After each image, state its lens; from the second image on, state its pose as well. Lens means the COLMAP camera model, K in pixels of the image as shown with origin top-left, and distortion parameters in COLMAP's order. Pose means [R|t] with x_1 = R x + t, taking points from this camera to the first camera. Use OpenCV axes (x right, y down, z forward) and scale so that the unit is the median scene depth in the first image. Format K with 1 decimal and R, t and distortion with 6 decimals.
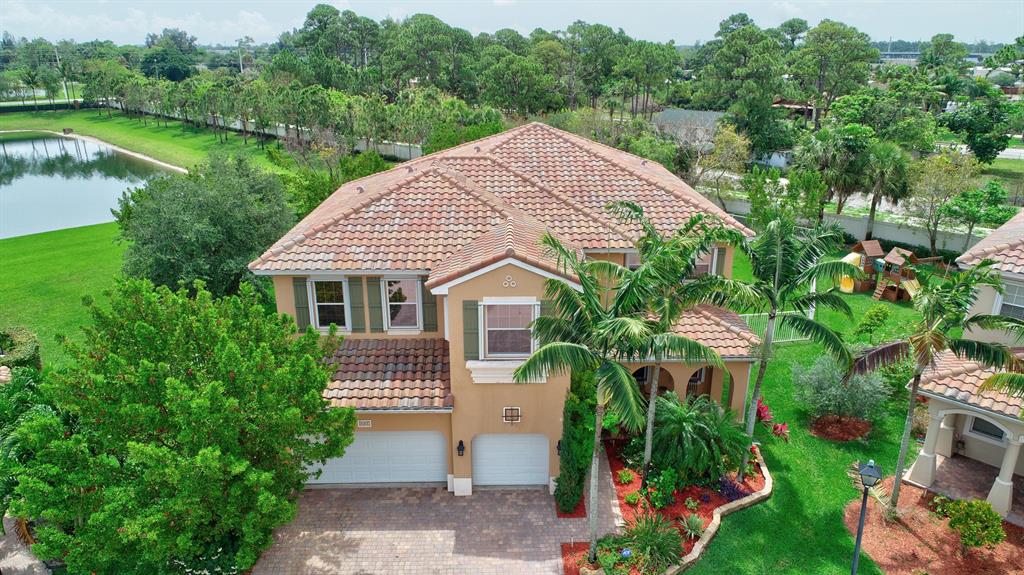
lens RADIAL K [[685.6, 0, 512.0], [0, 685.6, 287.5], [0, 0, 1]] dist [-0.003863, -0.002051]
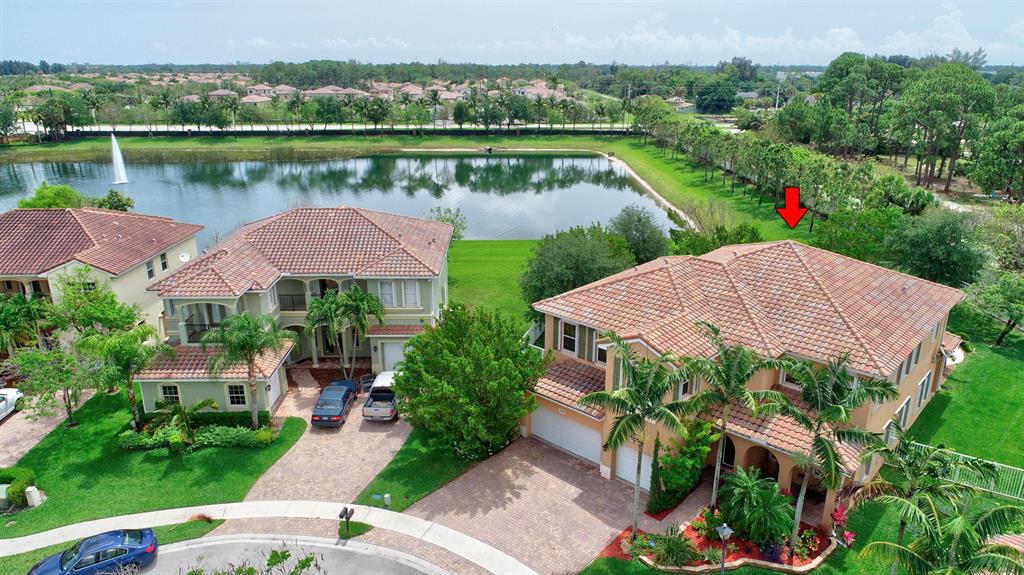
lens RADIAL K [[685.6, 0, 512.0], [0, 685.6, 287.5], [0, 0, 1]] dist [-0.003863, -0.002051]
pose [[0.720537, 0.215755, -0.658996, 0.700982], [-0.230111, 0.970905, 0.066274, -0.169999], [0.654122, 0.103890, 0.749221, -0.352234]]
